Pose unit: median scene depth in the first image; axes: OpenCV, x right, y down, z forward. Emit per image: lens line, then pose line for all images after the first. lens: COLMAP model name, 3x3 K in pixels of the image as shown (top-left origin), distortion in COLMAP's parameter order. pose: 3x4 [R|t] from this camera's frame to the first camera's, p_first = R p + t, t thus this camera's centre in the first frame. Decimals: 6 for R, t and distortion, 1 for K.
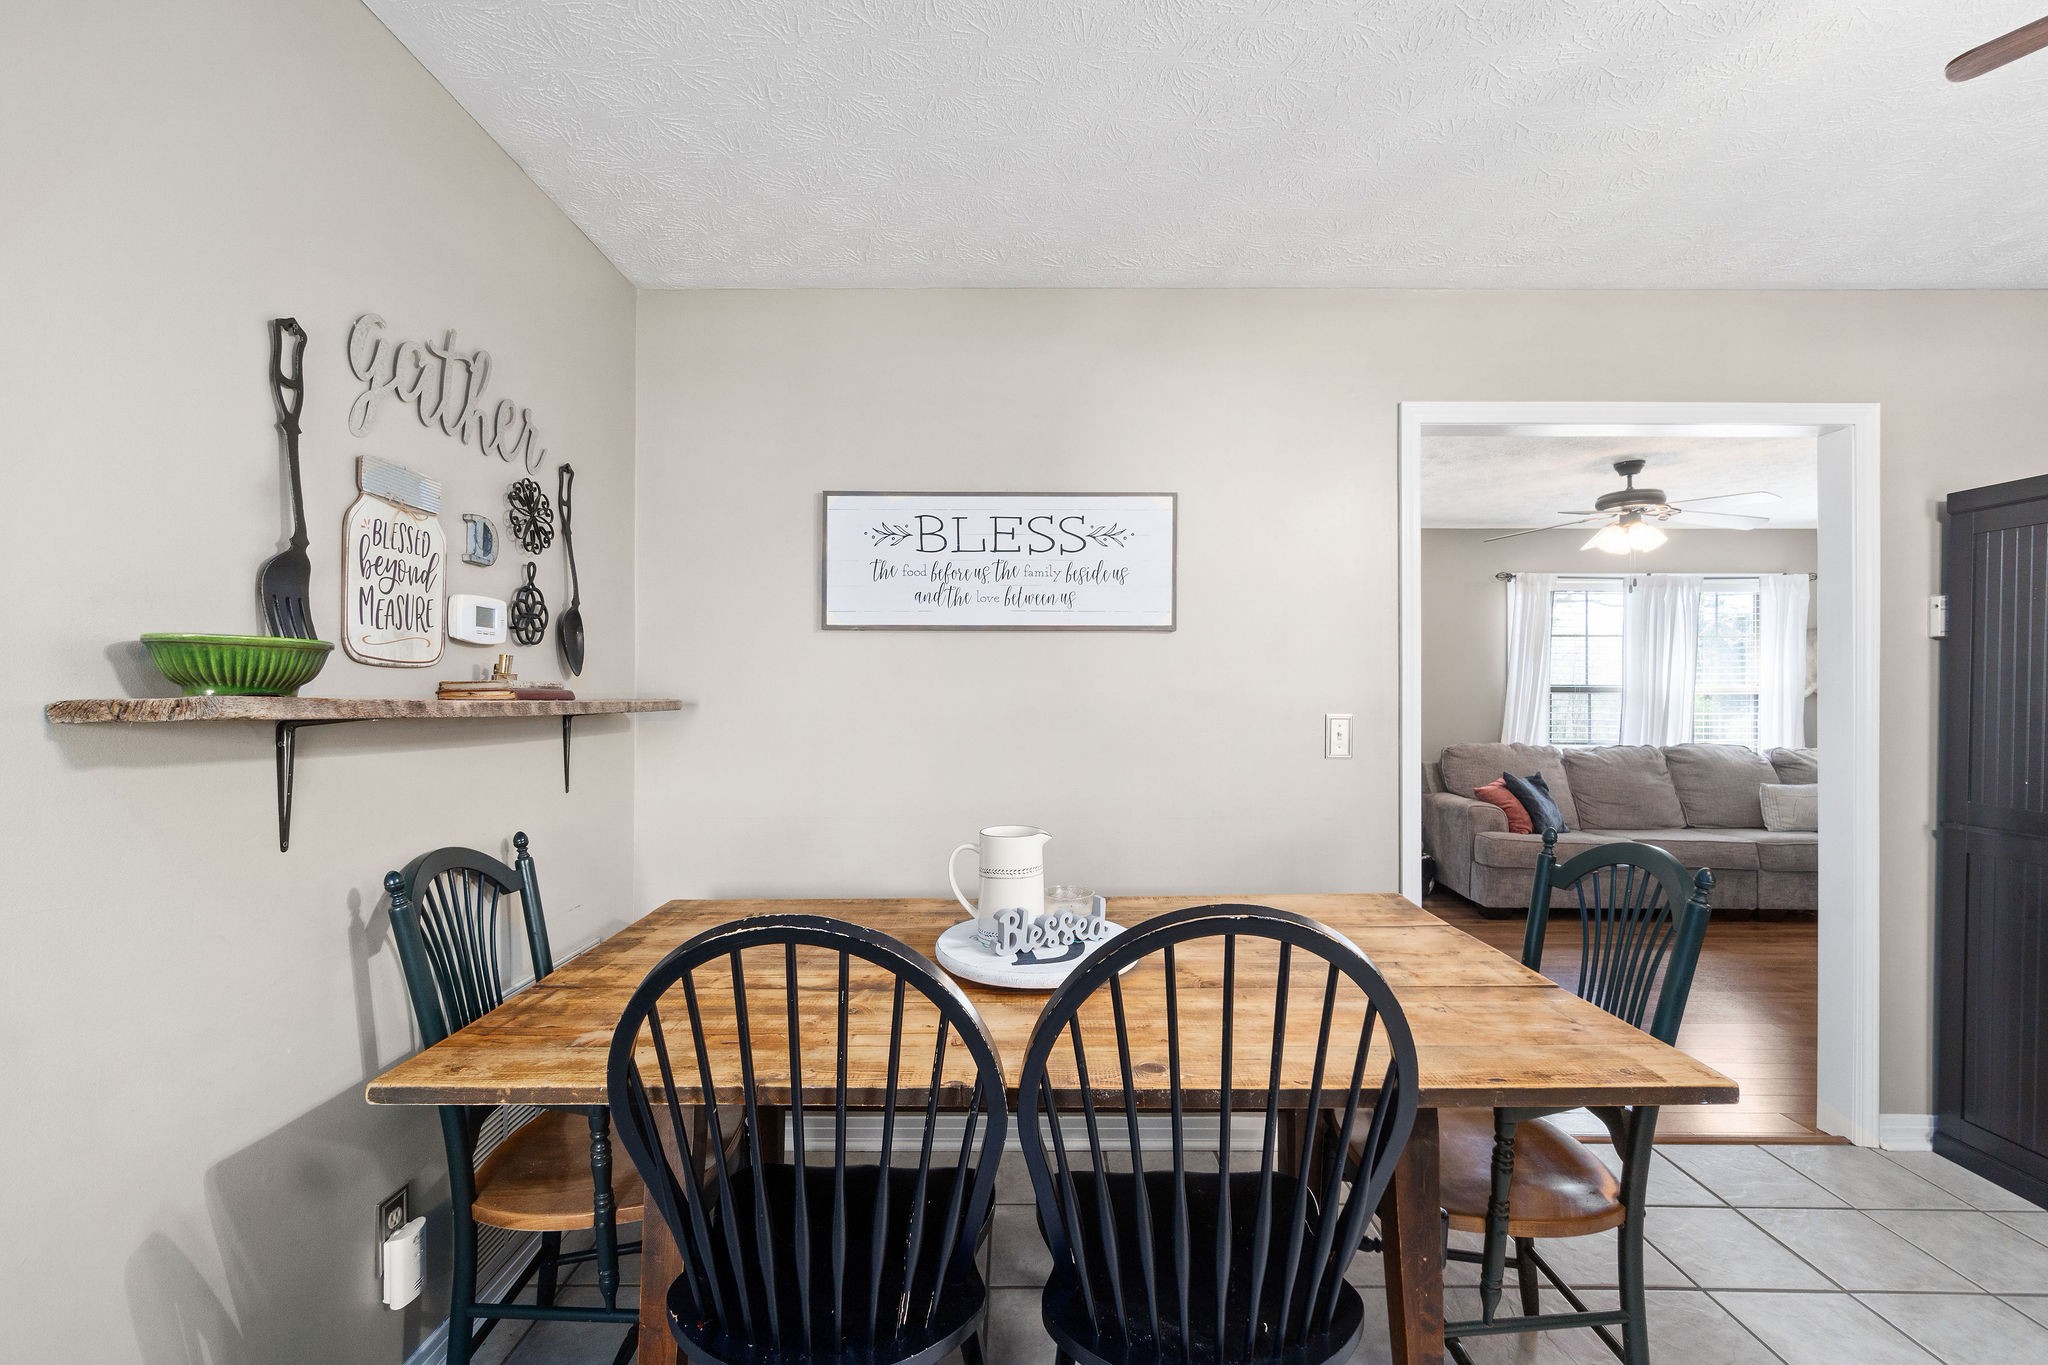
lens RADIAL K [[889.6, 0, 1006.2], [0, 889.6, 691.8], [0, 0, 1]] dist [-0.000162, 0.000199]
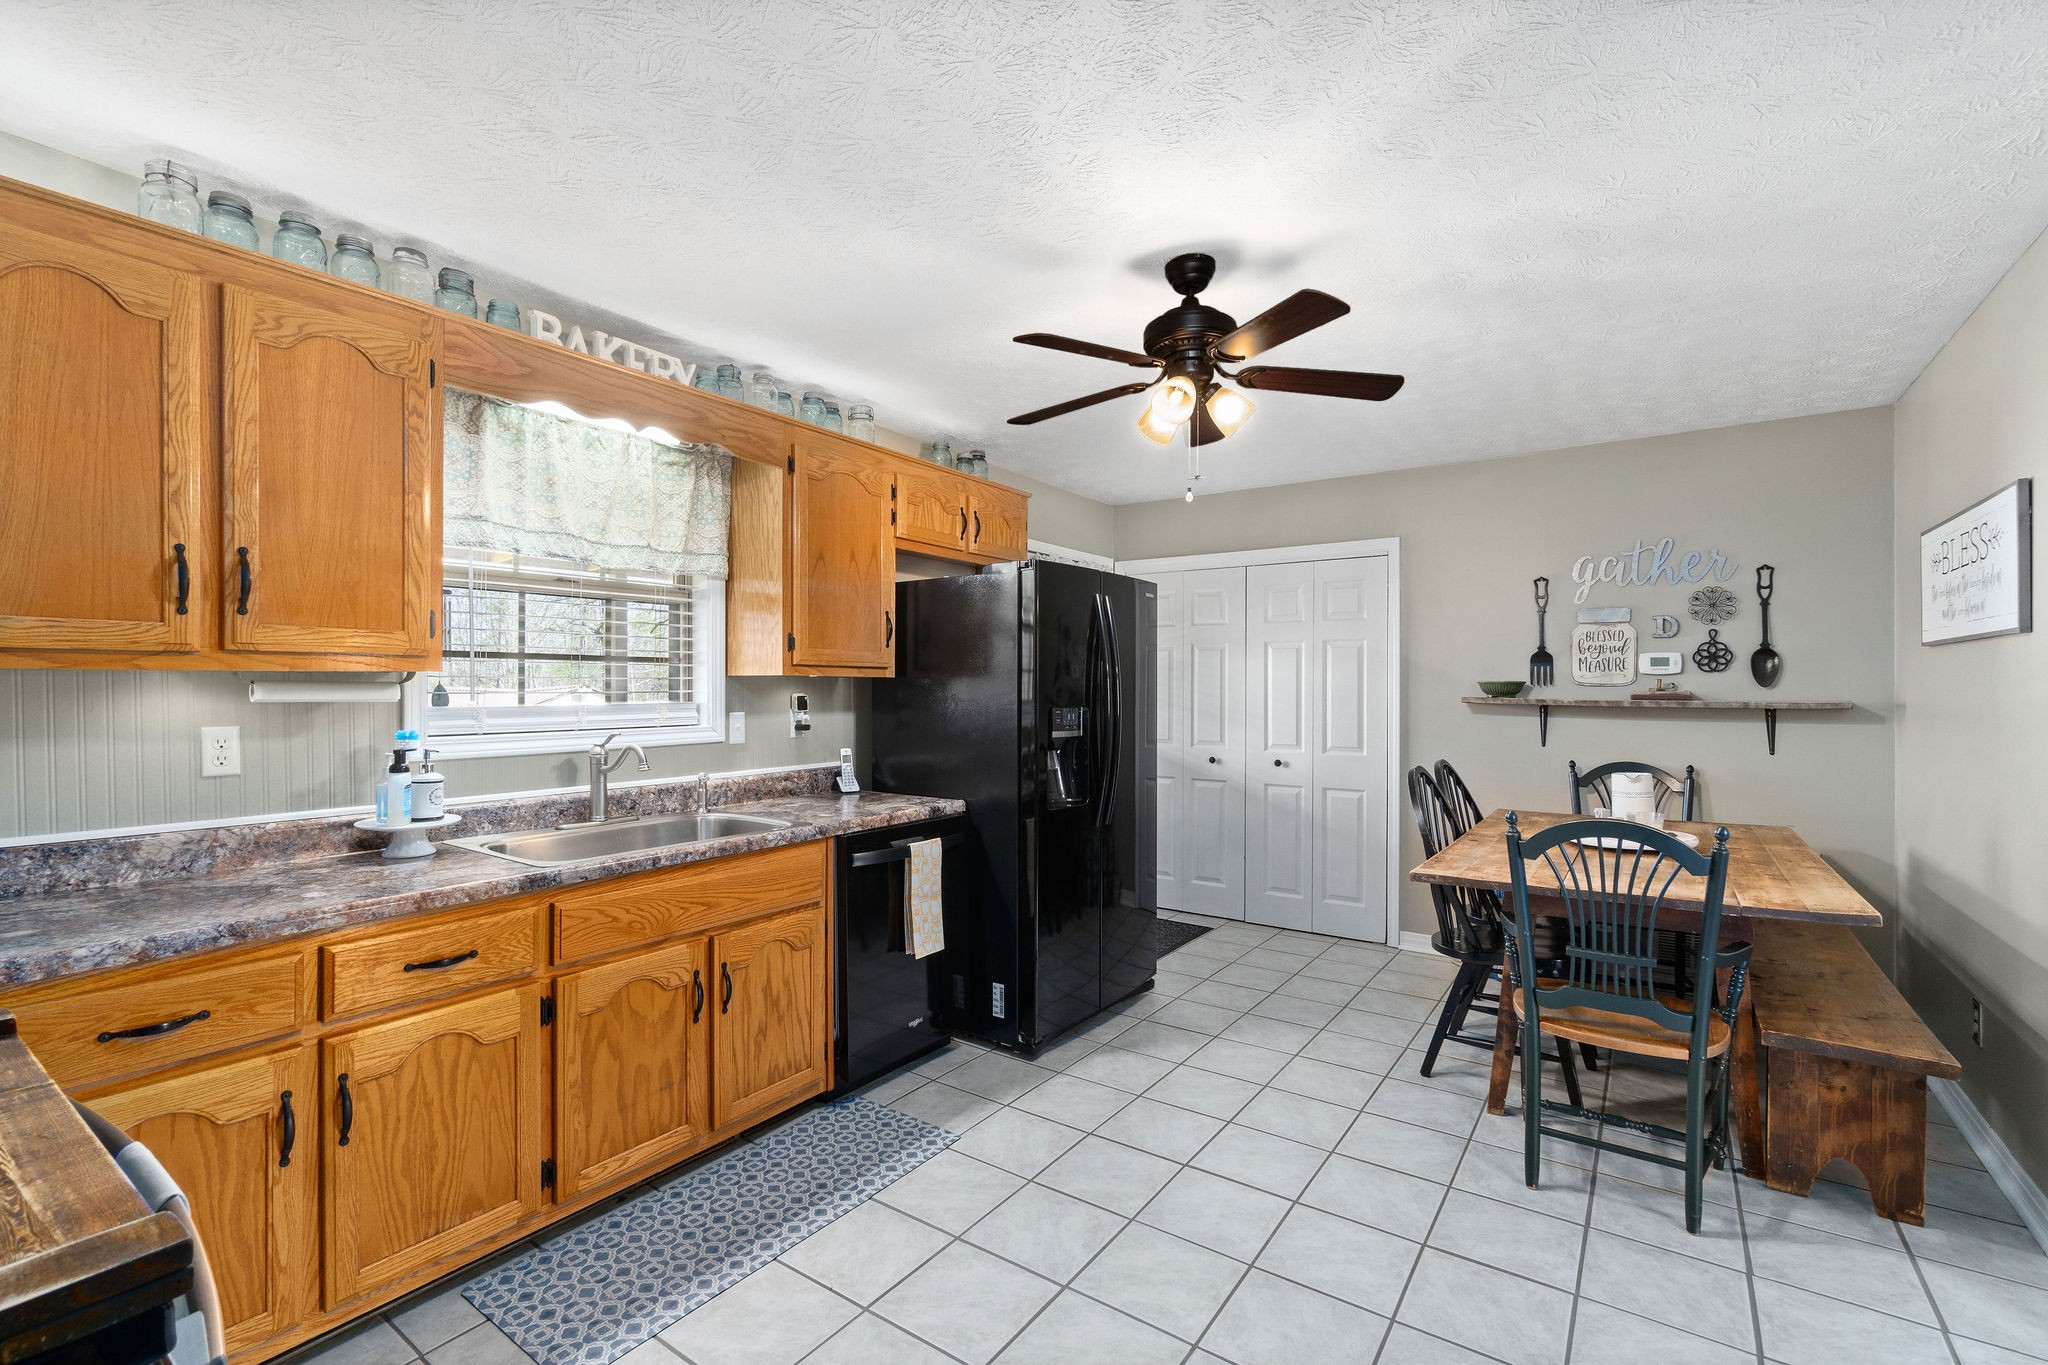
lens RADIAL K [[901.9, 0, 1018.9], [0, 901.9, 686.8], [0, 0, 1]] dist [0.000114, 0.000613]
pose [[-0.572505, -0.002665, -0.819897, 1.482025], [0.001252, 0.999991, -0.004125, -0.011374], [0.819901, -0.003387, -0.572496, 0.679329]]
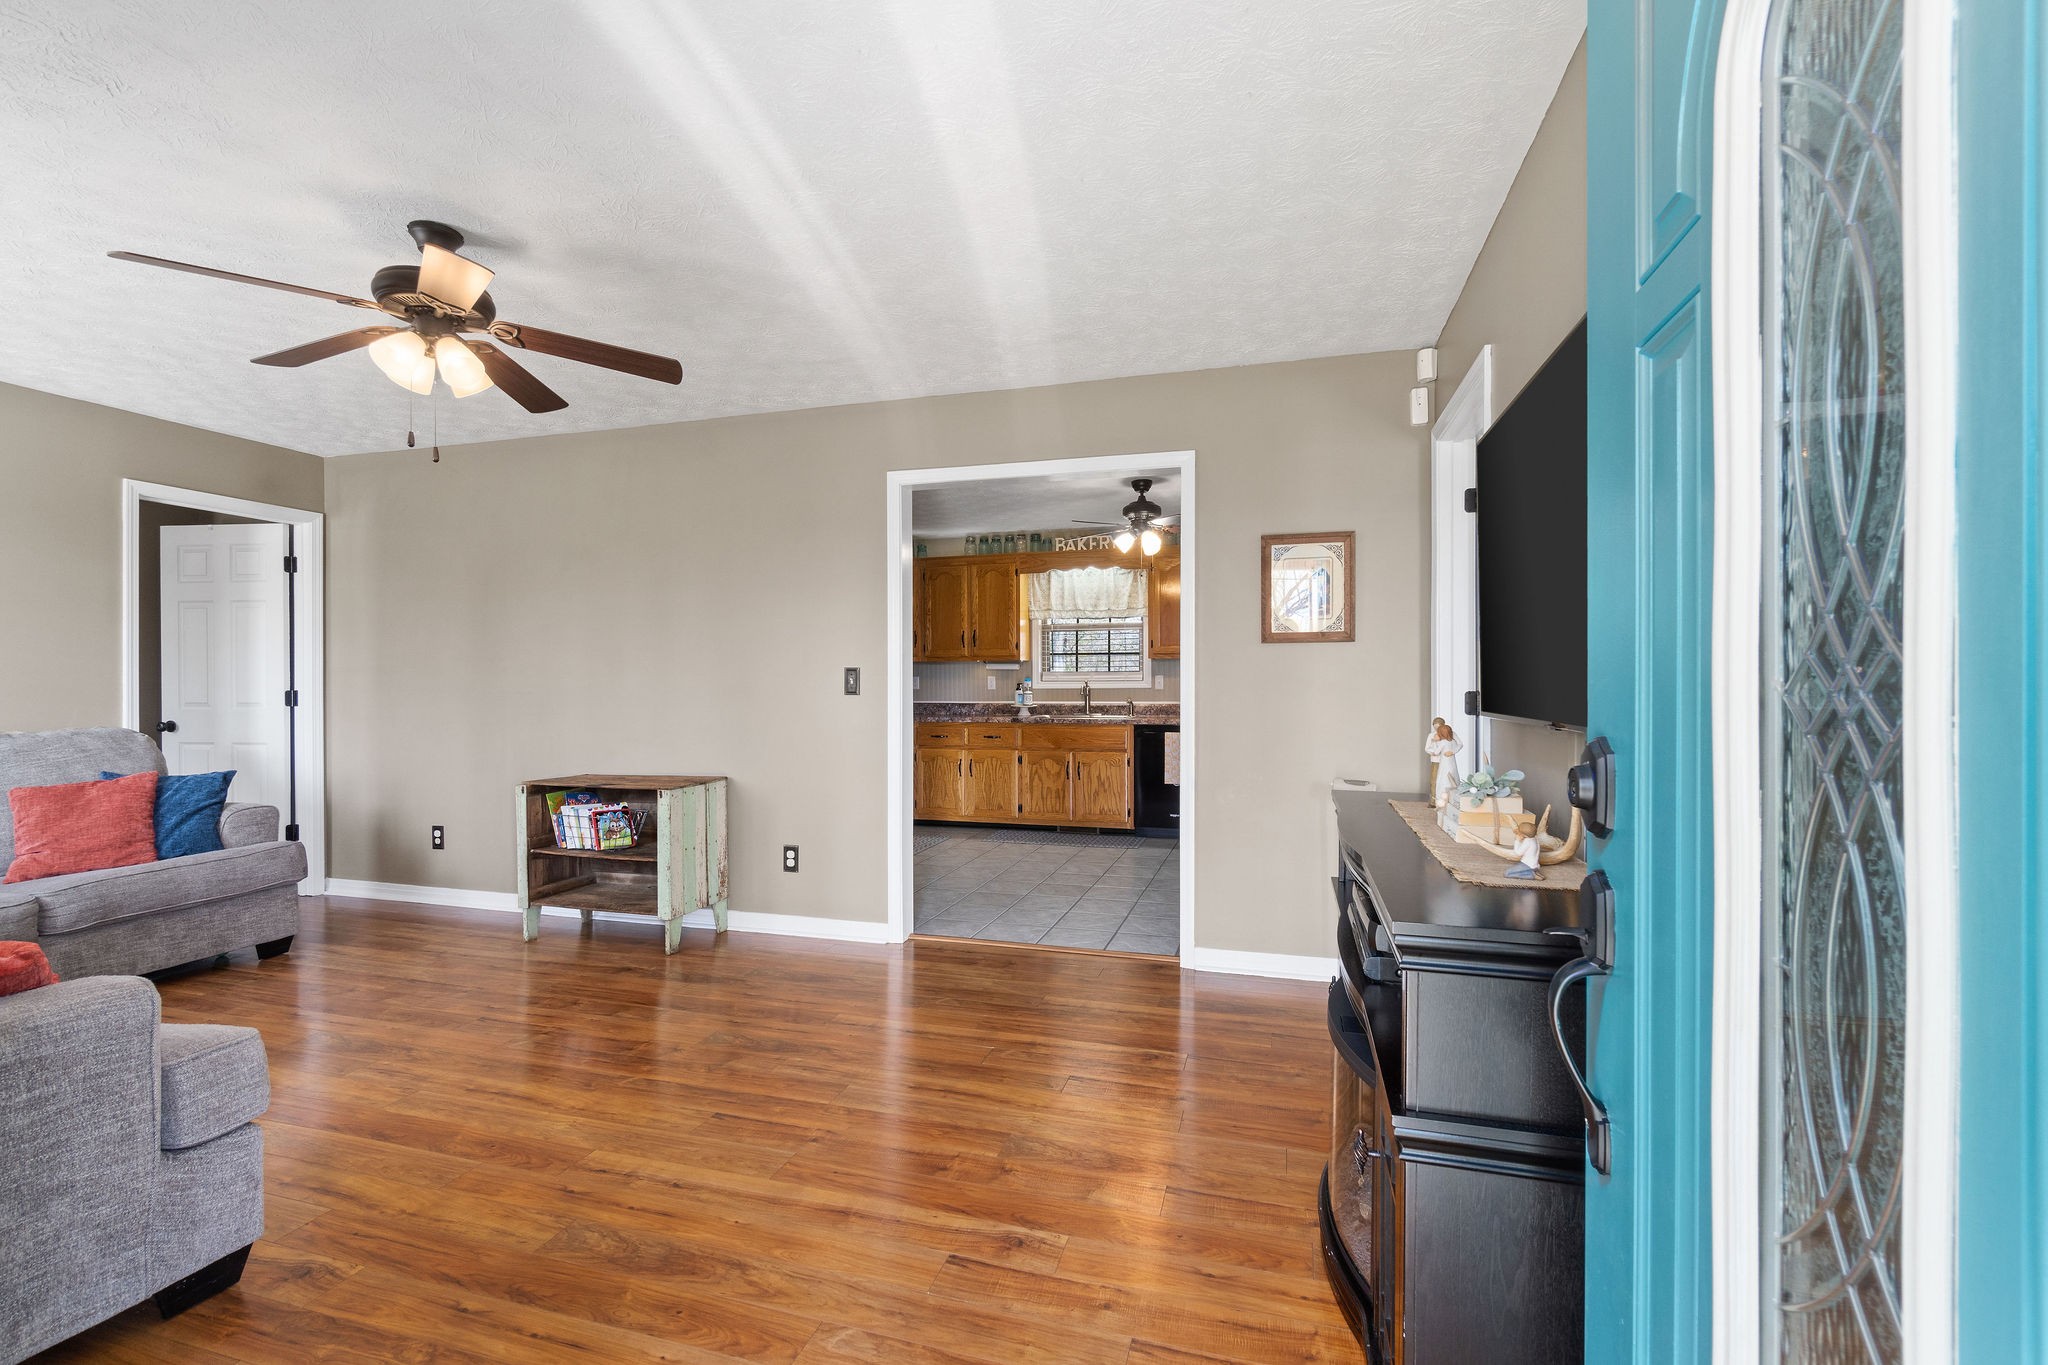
lens RADIAL K [[884.4, 0, 1019.7], [0, 884.4, 689.7], [0, 0, 1]] dist [-0.004810, -0.000292]
pose [[-0.962335, -0.002601, 0.271853, 0.324044], [-0.001704, 0.999992, 0.003535, 0.054316], [-0.271860, 0.002938, -0.962332, 2.458603]]
